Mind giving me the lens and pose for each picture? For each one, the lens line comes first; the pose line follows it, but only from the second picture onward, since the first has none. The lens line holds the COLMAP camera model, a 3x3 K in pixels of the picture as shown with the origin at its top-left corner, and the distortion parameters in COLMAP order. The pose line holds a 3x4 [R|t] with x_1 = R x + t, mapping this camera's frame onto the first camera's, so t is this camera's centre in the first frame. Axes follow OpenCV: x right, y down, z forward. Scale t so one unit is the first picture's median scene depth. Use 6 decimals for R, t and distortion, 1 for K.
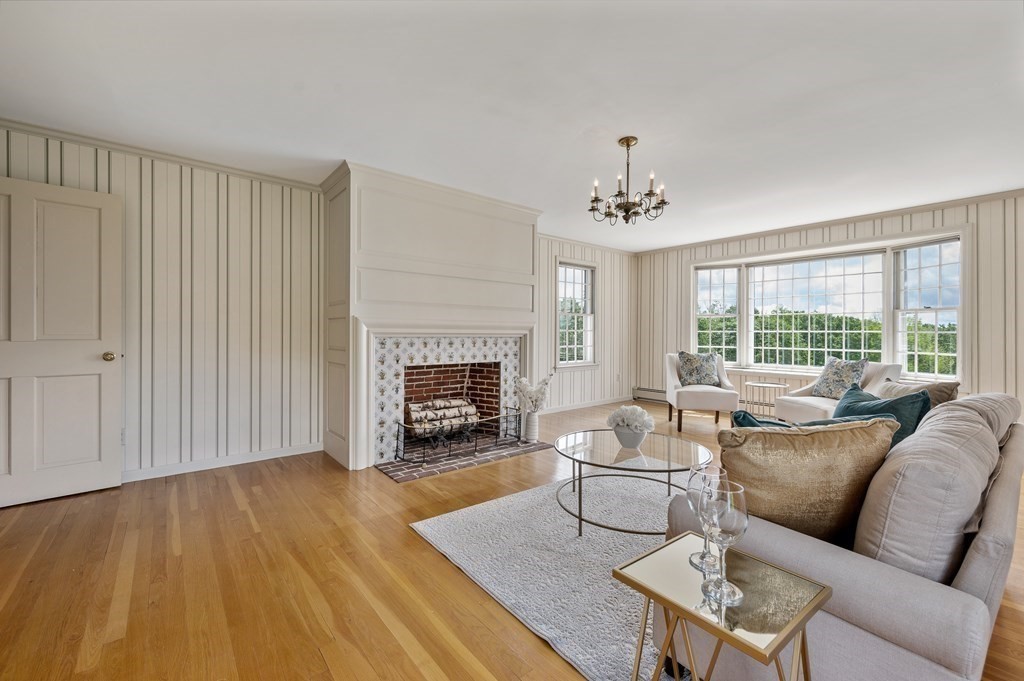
lens RADIAL K [[425.4, 0, 516.6], [0, 425.4, 337.5], [0, 0, 1]] dist [0.001223, 0.000297]
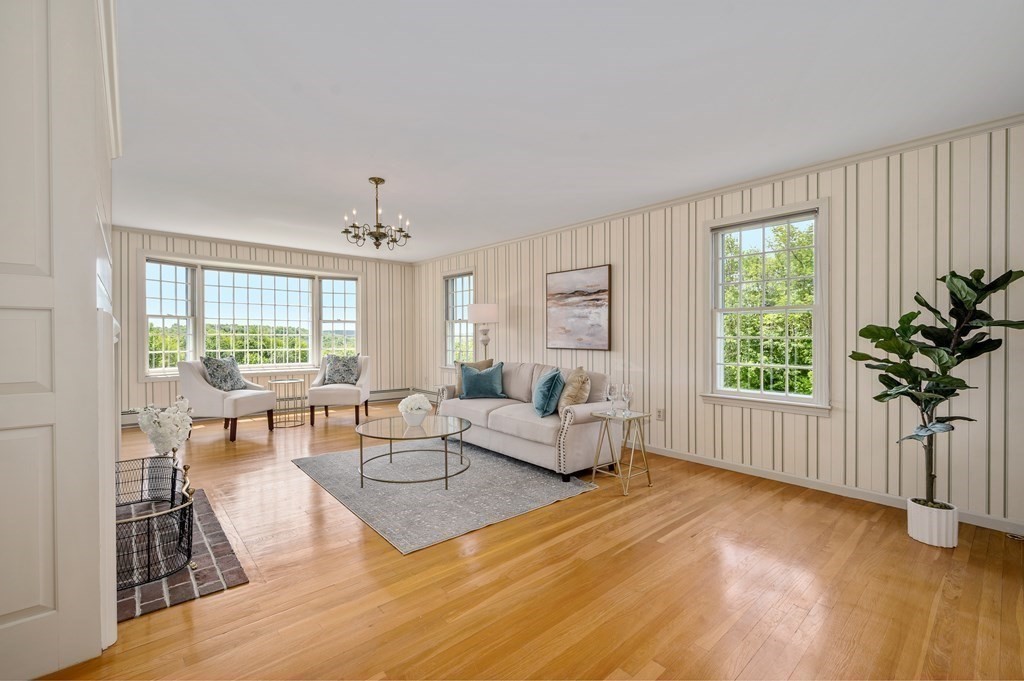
lens RADIAL K [[440.1, 0, 517.3], [0, 440.1, 340.3], [0, 0, 1]] dist [-0.000227, -0.000183]
pose [[-0.054215, -0.013110, 0.998443, -0.636562], [0.002270, 0.999910, 0.013253, -0.017654], [-0.998527, 0.002985, -0.054180, 0.422820]]
